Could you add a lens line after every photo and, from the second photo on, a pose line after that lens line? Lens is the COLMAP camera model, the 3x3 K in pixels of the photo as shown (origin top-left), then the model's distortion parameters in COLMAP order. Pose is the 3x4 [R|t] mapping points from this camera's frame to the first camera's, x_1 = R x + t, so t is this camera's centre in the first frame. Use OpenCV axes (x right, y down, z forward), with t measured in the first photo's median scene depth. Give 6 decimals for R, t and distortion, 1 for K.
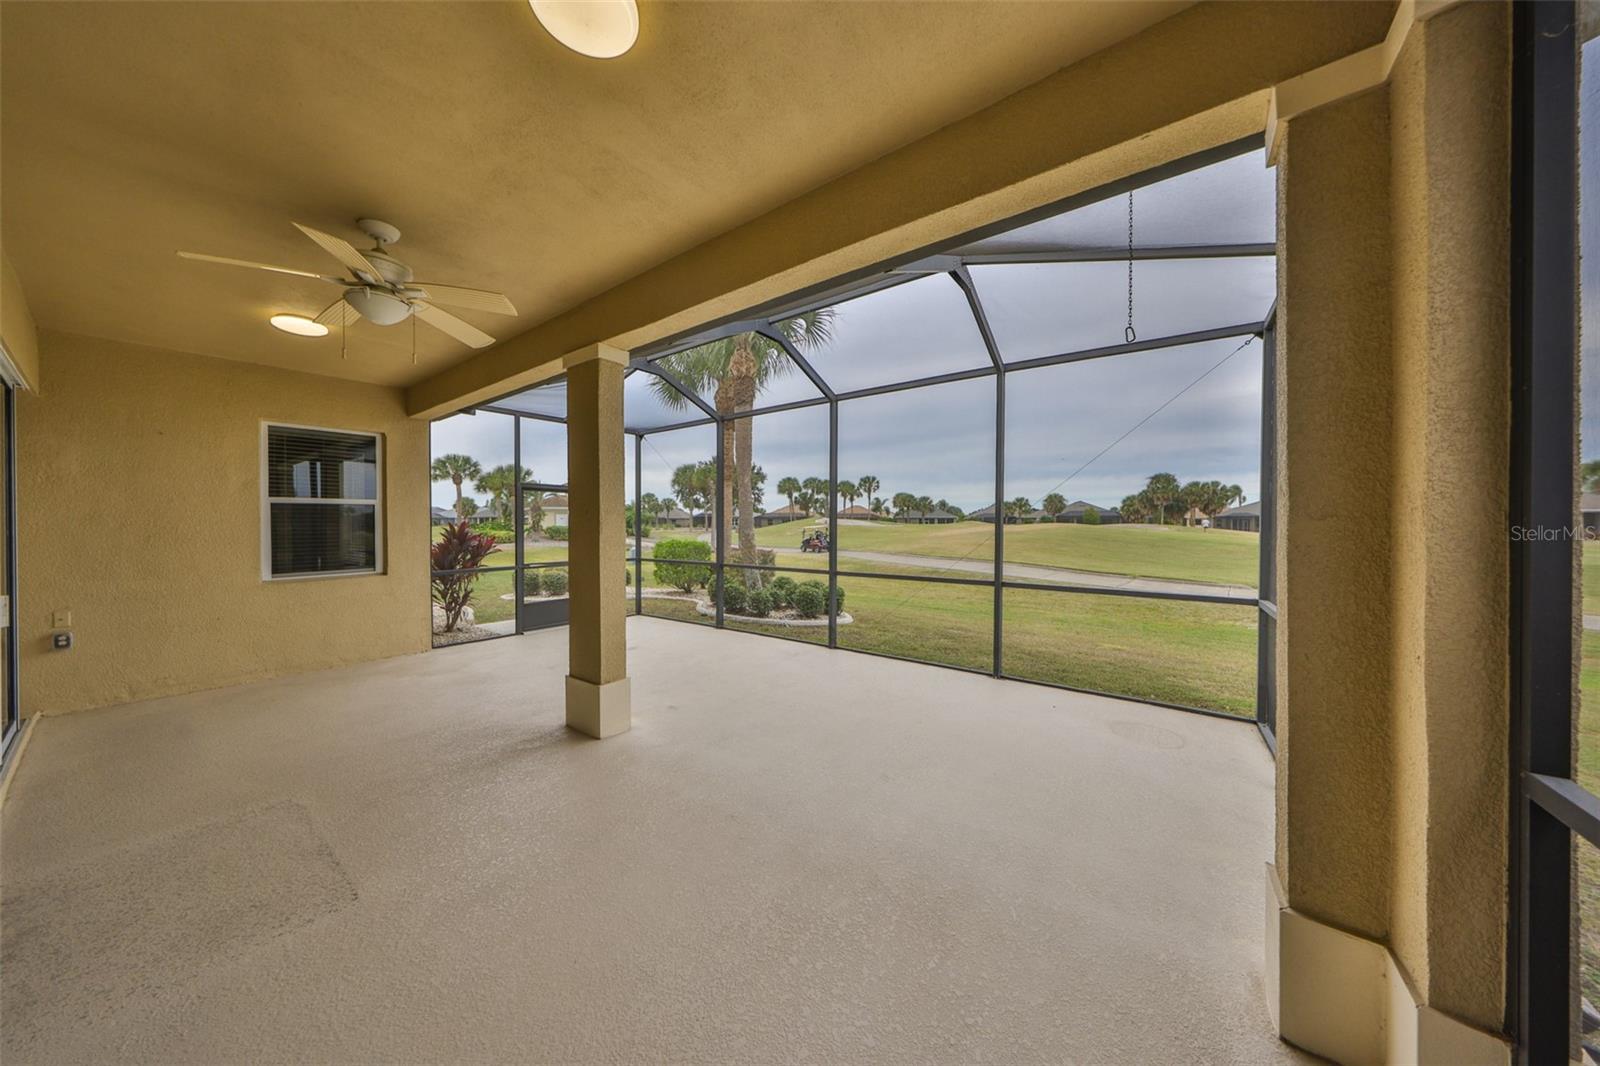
lens RADIAL K [[495.1, 0, 813.7], [0, 495.1, 533.2], [0, 0, 1]] dist [0.001300, 0.000159]
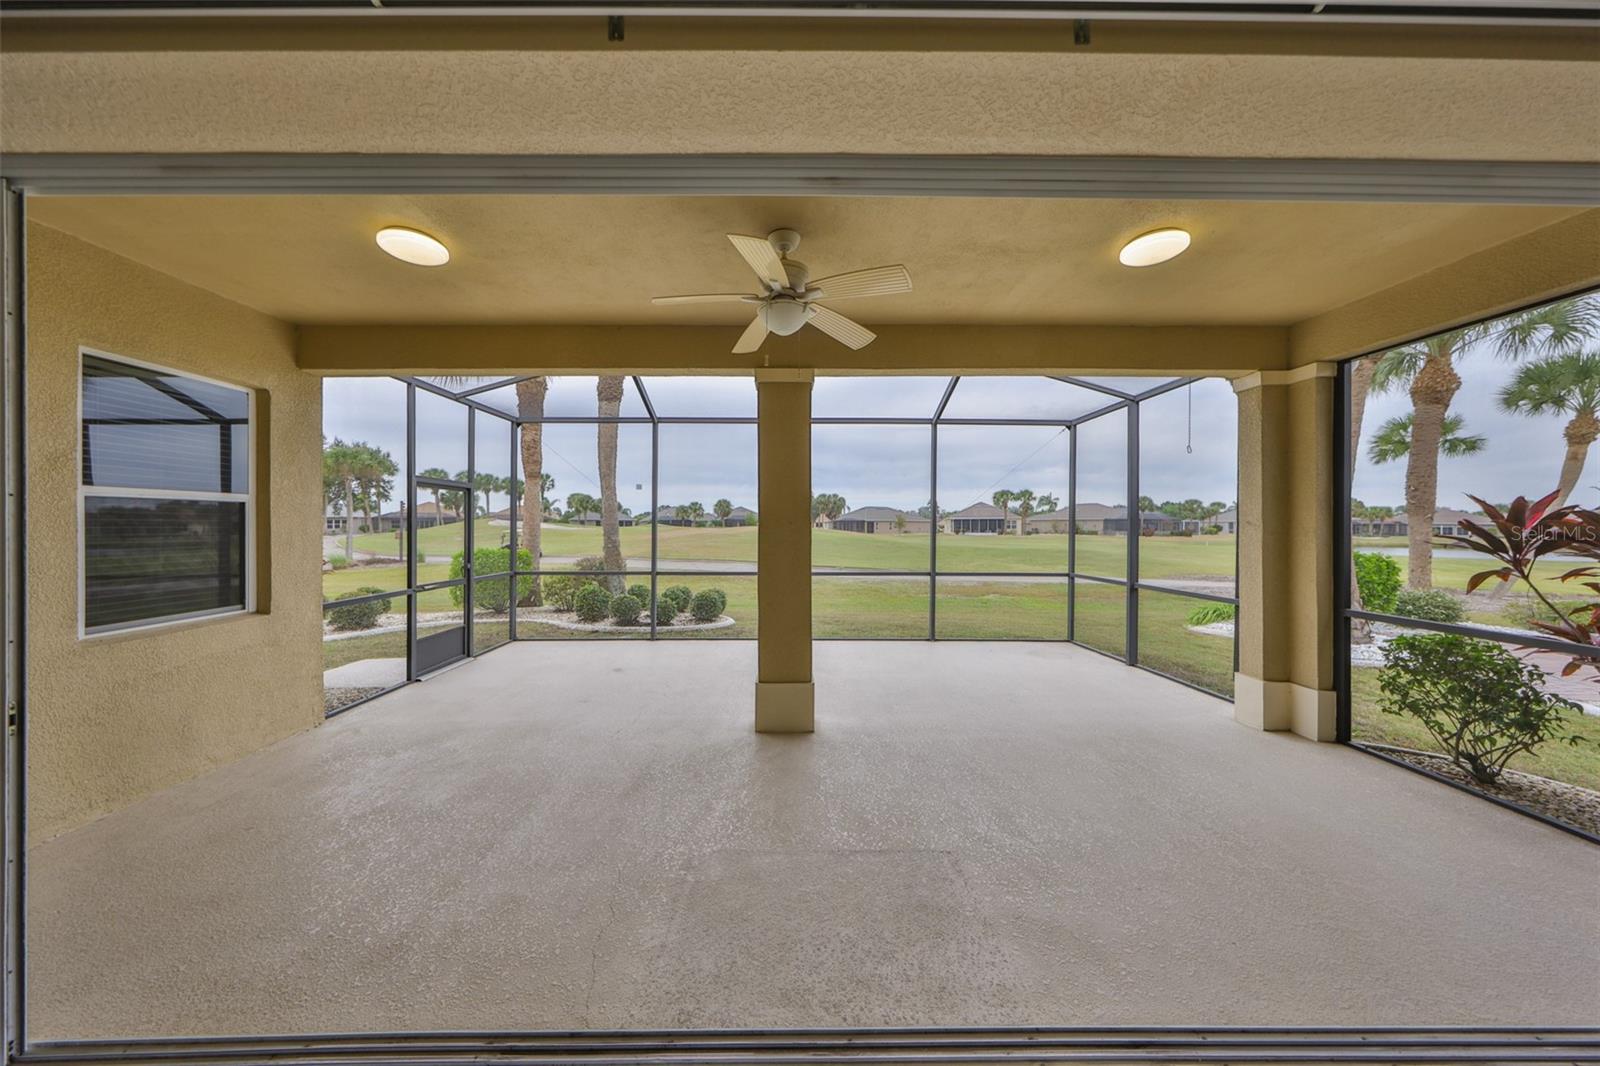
lens RADIAL K [[495.1, 0, 796.8], [0, 495.1, 529.1], [0, 0, 1]] dist [0.001300, 0.000159]
pose [[0.804284, -0.001173, 0.594244, -0.143231], [0.009123, 0.999905, -0.010374, -0.002272], [-0.594175, 0.013765, 0.804218, 0.018576]]
